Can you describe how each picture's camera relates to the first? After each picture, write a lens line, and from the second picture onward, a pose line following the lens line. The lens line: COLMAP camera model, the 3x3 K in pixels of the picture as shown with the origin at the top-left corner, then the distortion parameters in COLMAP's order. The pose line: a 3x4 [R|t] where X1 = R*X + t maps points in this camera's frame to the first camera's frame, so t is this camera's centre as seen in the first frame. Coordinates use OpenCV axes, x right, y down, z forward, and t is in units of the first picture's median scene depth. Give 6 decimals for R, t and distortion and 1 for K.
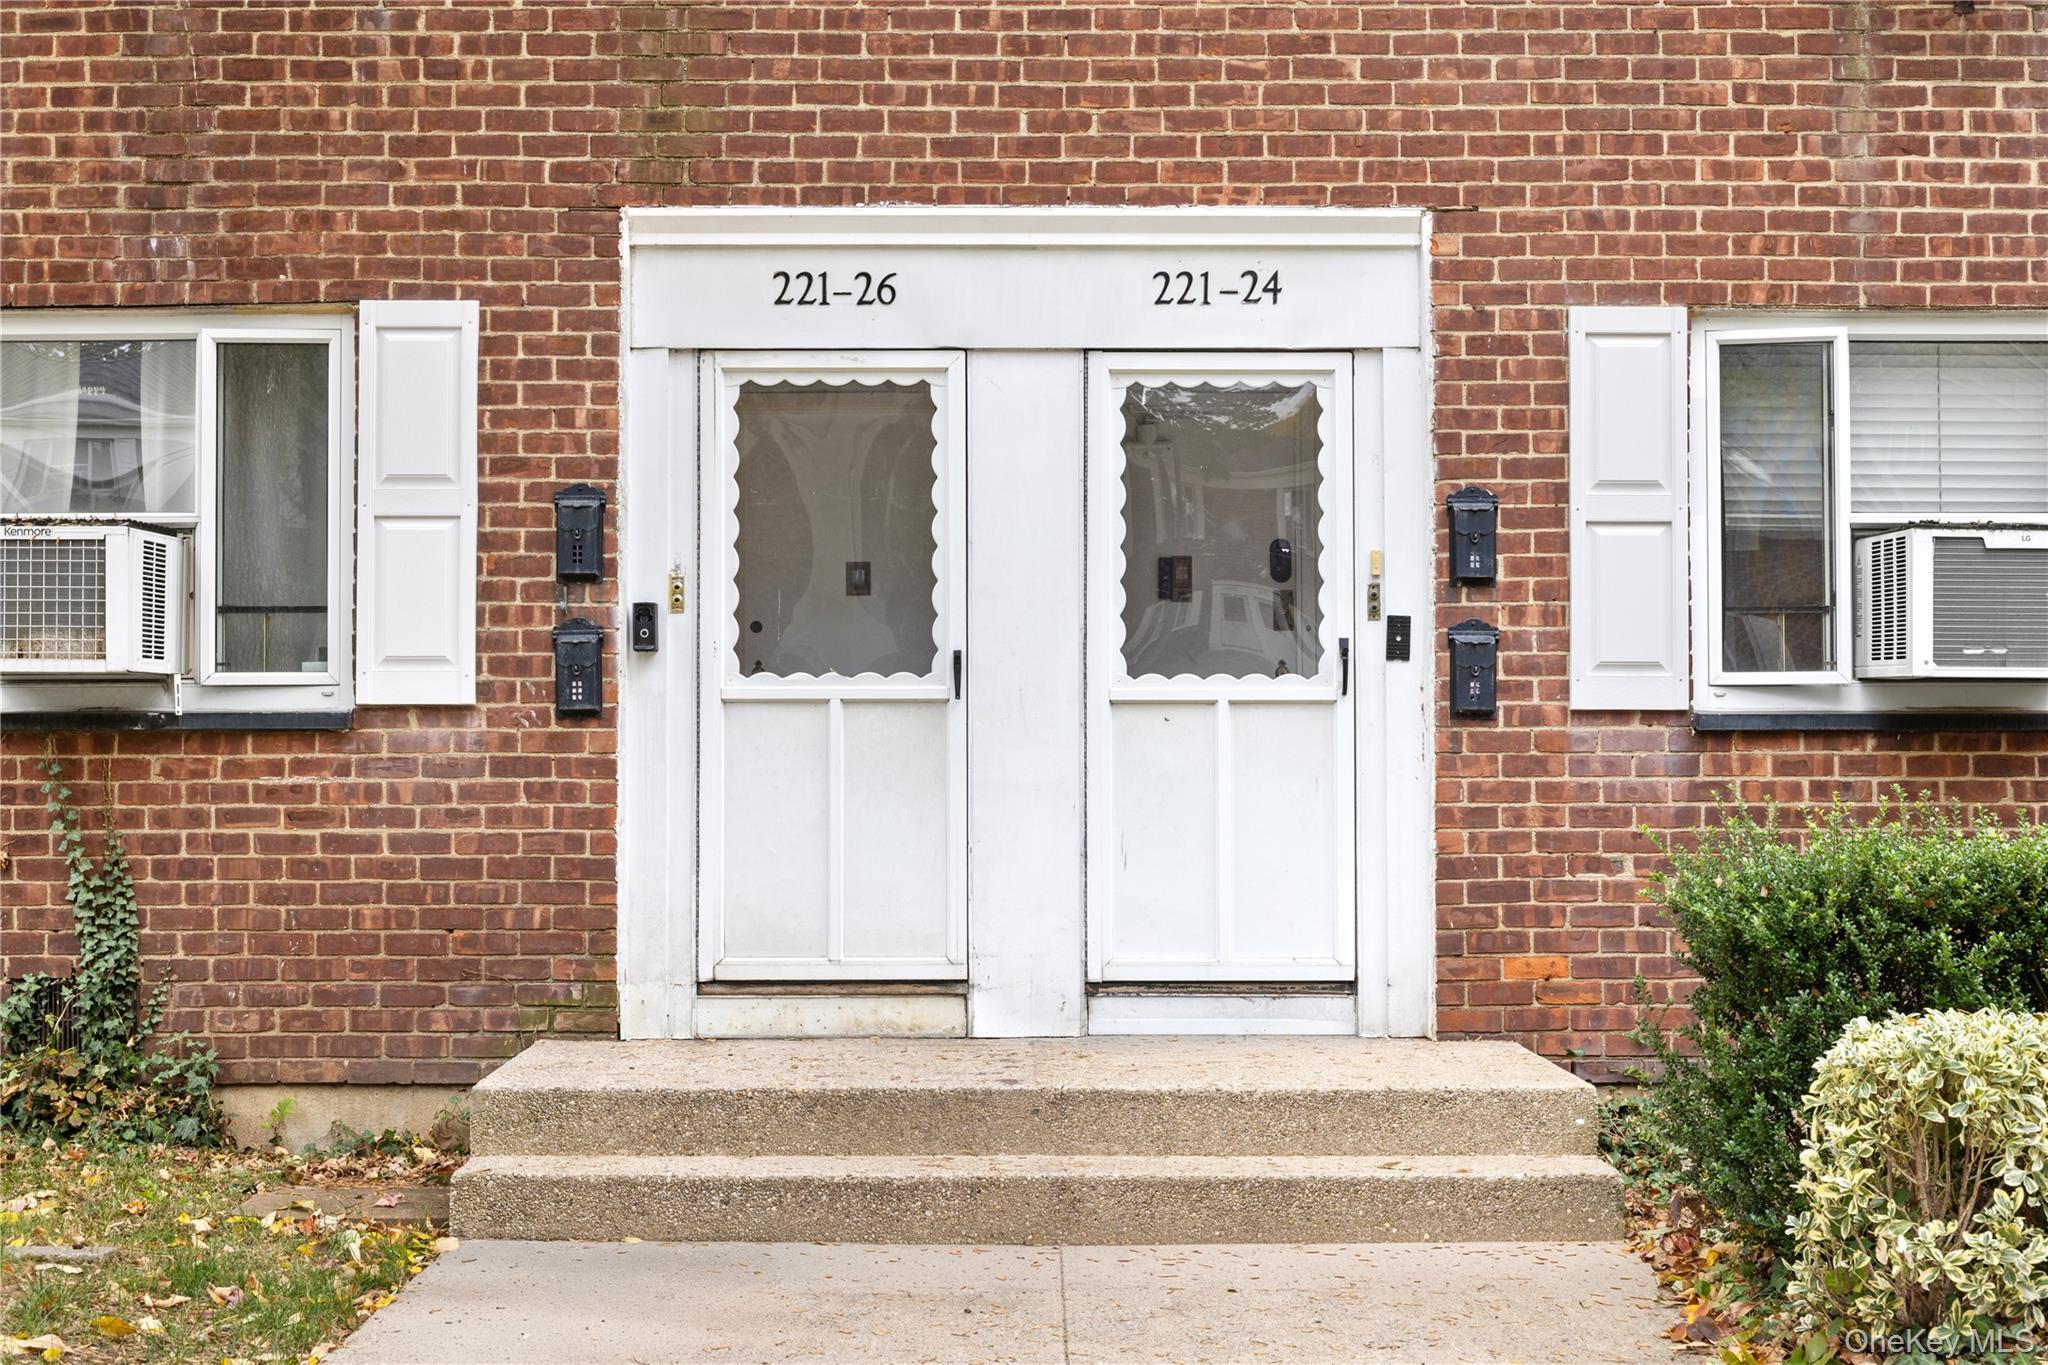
lens RADIAL K [[2885.4, 0, 1018.9], [0, 2885.4, 691.5], [0, 0, 1]] dist [-0.028273, 0.000000]
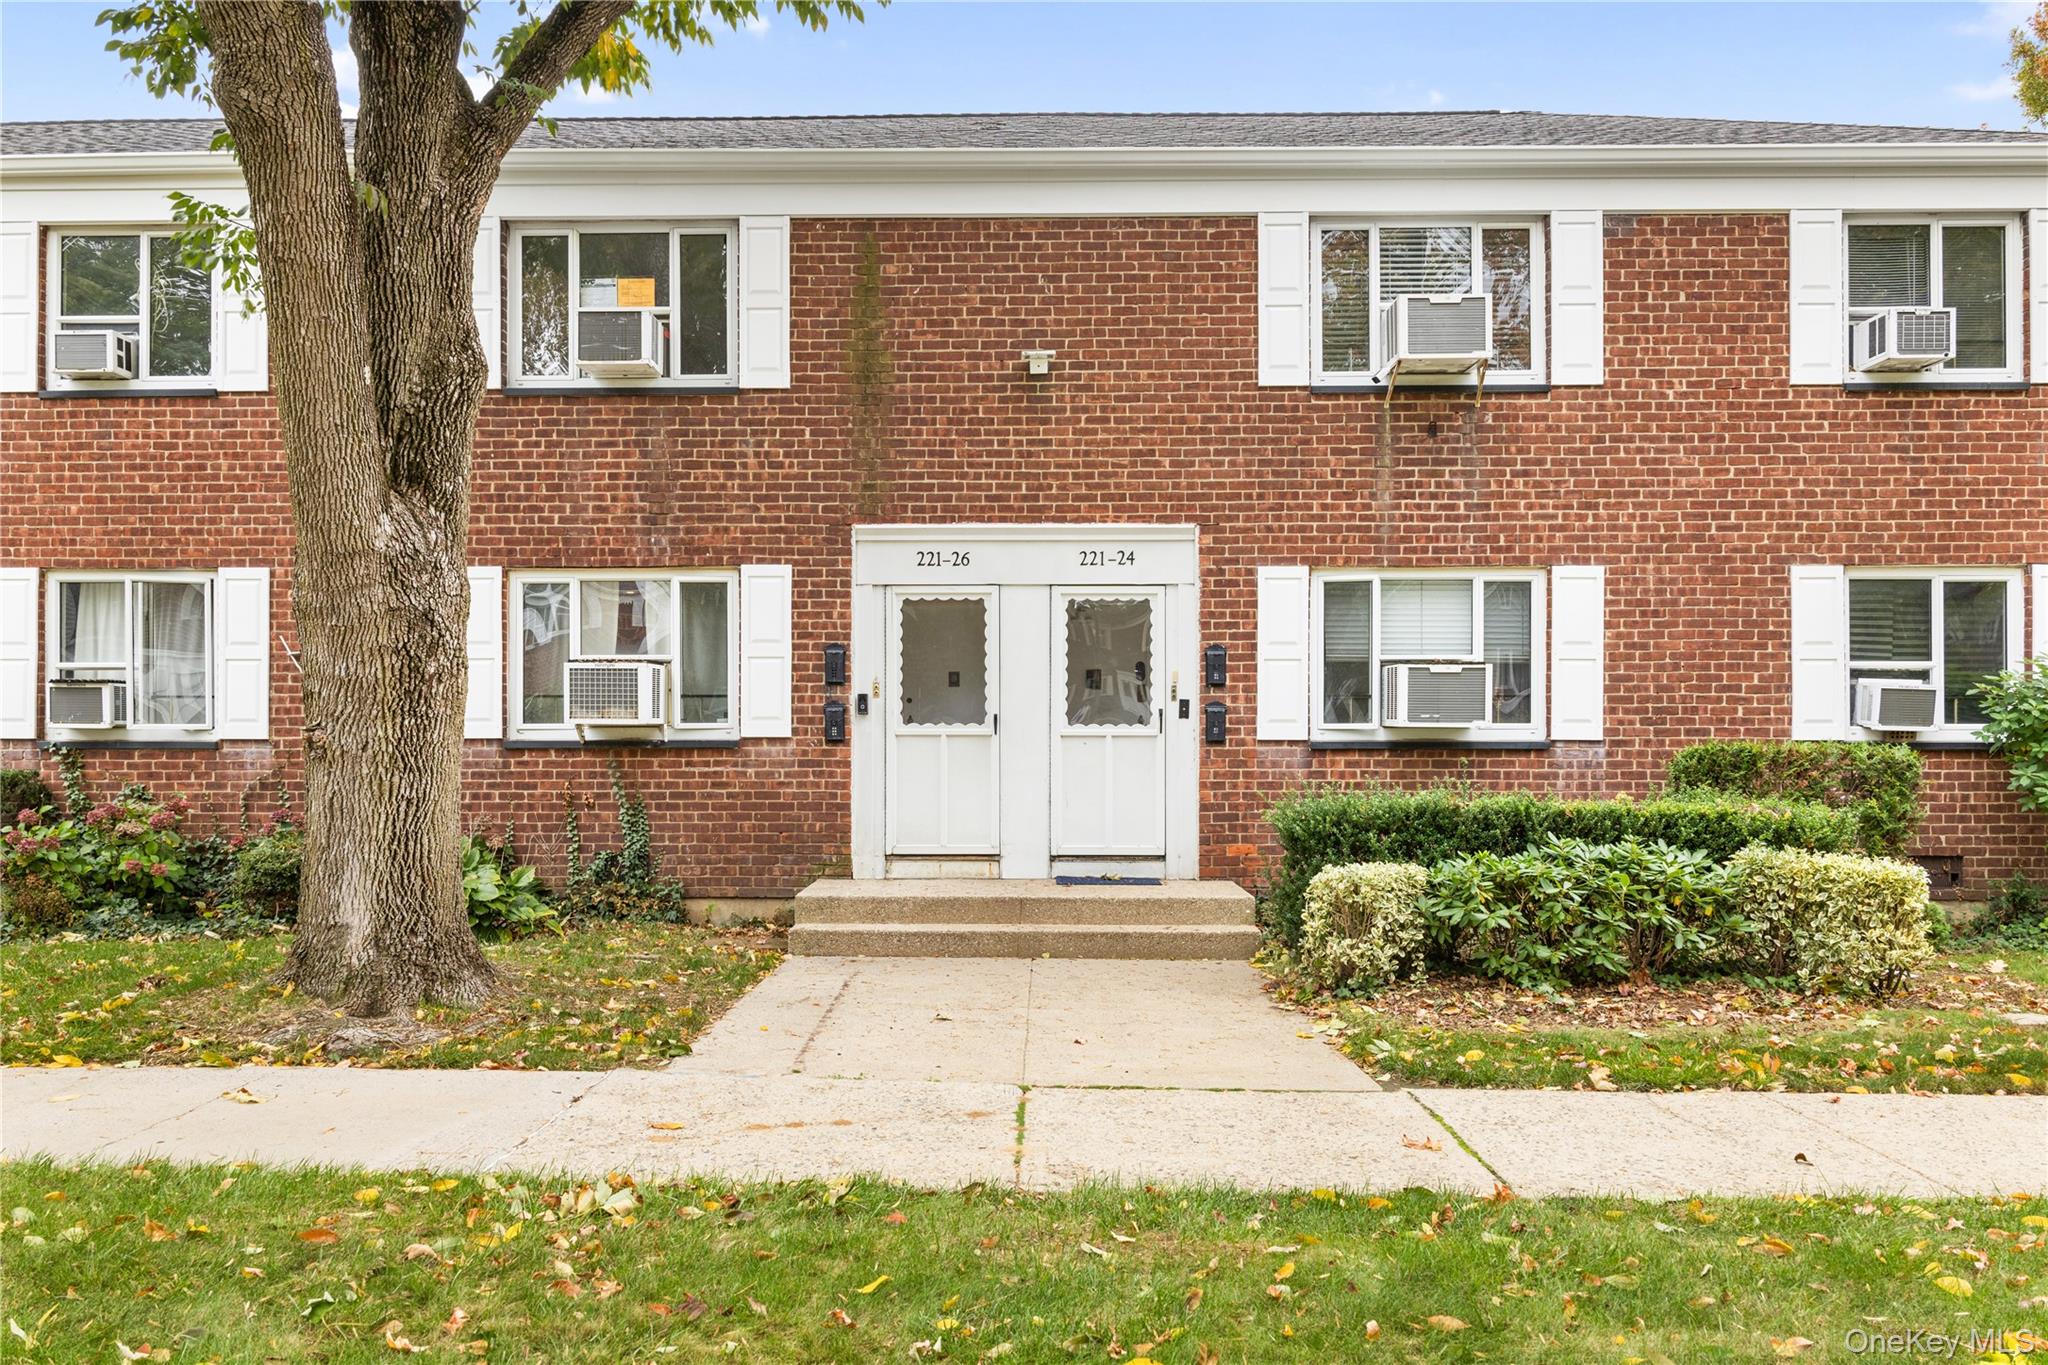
lens RADIAL K [[3169.2, 0, 1028.1], [0, 3169.2, 678.9], [0, 0, 1]] dist [0.035115, 0.000000]
pose [[0.999002, 0.000321, -0.044661, 0.119899], [0.000683, 0.999747, 0.022476, -0.100410], [0.044657, -0.022485, 0.998749, -1.568167]]
